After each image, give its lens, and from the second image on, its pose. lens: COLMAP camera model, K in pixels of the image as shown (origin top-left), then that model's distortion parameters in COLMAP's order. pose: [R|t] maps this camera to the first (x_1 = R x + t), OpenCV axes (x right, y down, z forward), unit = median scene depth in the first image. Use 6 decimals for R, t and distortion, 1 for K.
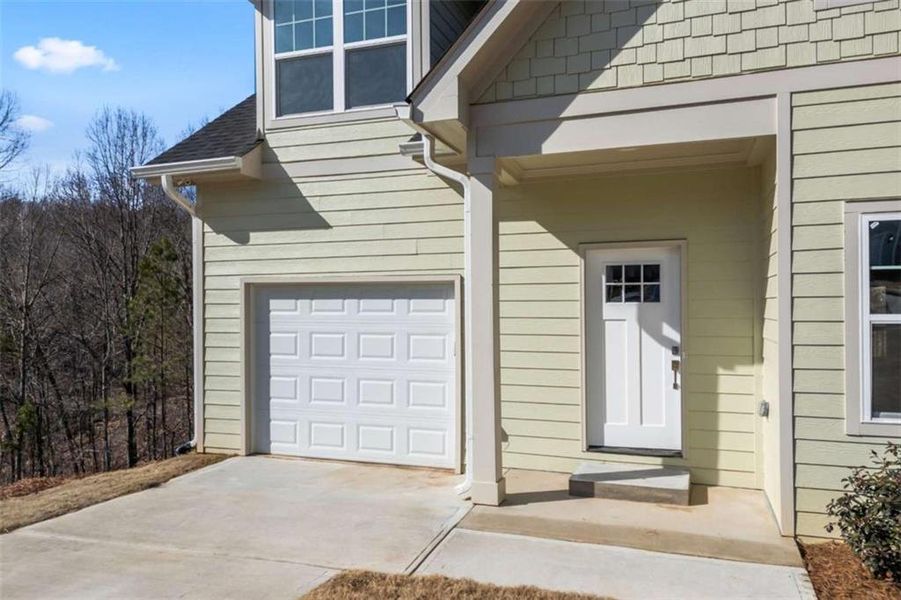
lens RADIAL K [[658.7, 0, 453.3], [0, 658.7, 304.2], [0, 0, 1]] dist [0.072725, -0.041413]
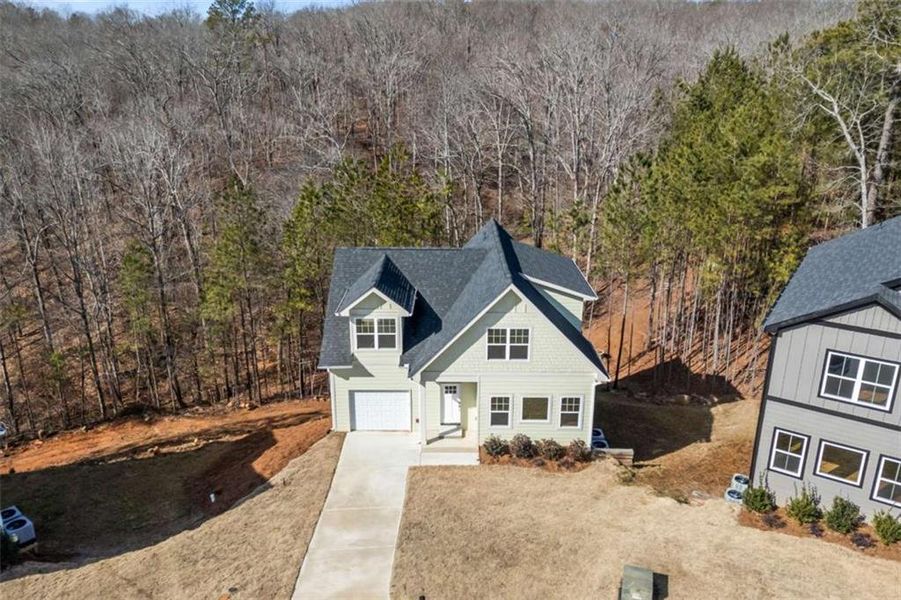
lens RADIAL K [[658.7, 0, 445.3], [0, 658.7, 276.3], [0, 0, 1]] dist [0.072725, -0.041413]
pose [[0.946193, -0.090073, 0.310814, -1.062510], [-0.006046, 0.955392, 0.295278, -2.052097], [-0.323546, -0.281269, 0.903441, -2.751665]]
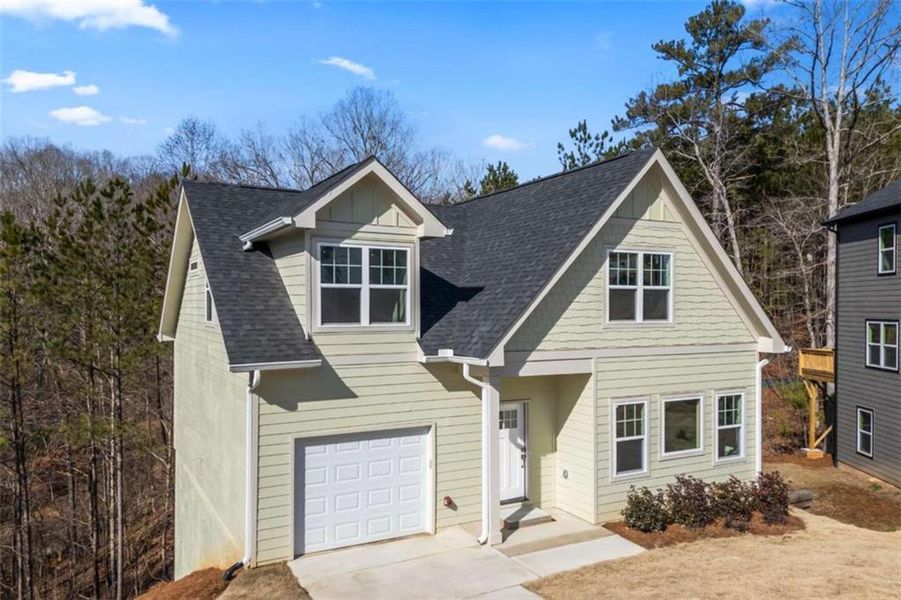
lens RADIAL K [[658.7, 0, 447.1], [0, 658.7, 305.4], [0, 0, 1]] dist [0.072725, -0.041413]
pose [[0.670288, 0.006023, 0.742077, -1.388227], [-0.009021, 0.999959, 0.000032, -0.386297], [-0.742047, -0.006716, 0.670315, -0.244544]]
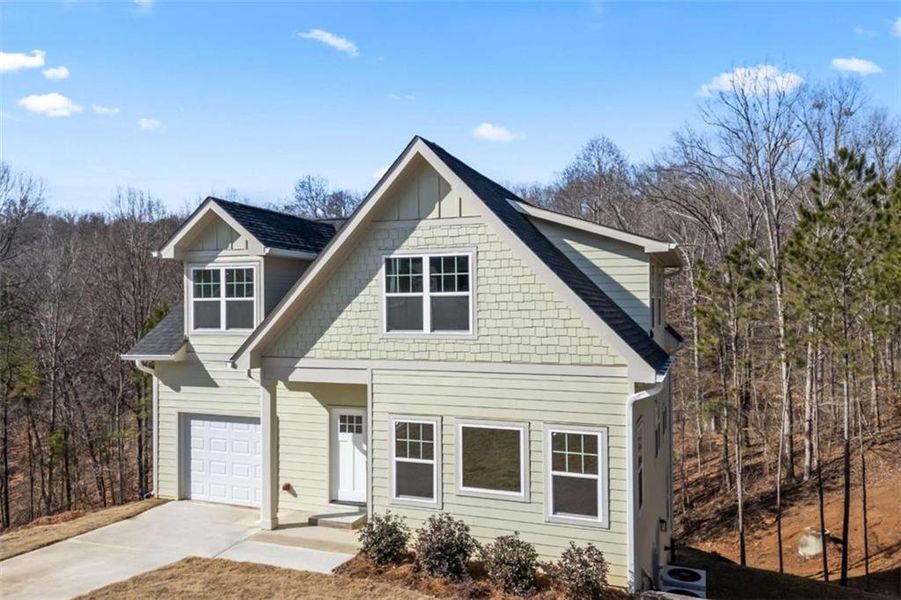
lens RADIAL K [[658.7, 0, 449.6], [0, 658.7, 304.5], [0, 0, 1]] dist [0.072725, -0.041413]
pose [[0.999660, 0.000230, -0.026060, 0.645705], [-0.000218, 1.000000, 0.000463, -0.419983], [0.026060, -0.000458, 0.999660, -1.136636]]
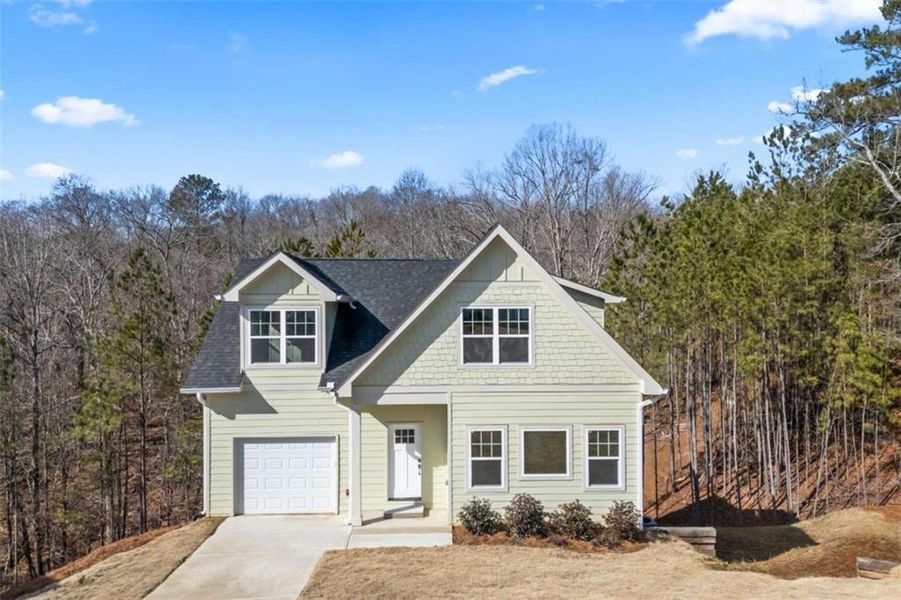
lens RADIAL K [[658.7, 0, 449.1], [0, 658.7, 308.5], [0, 0, 1]] dist [0.072725, -0.041413]
pose [[0.930377, 0.002857, 0.366593, -0.549126], [-0.002096, 0.999995, -0.002473, -0.545938], [-0.366598, 0.001533, 0.930378, -1.573274]]
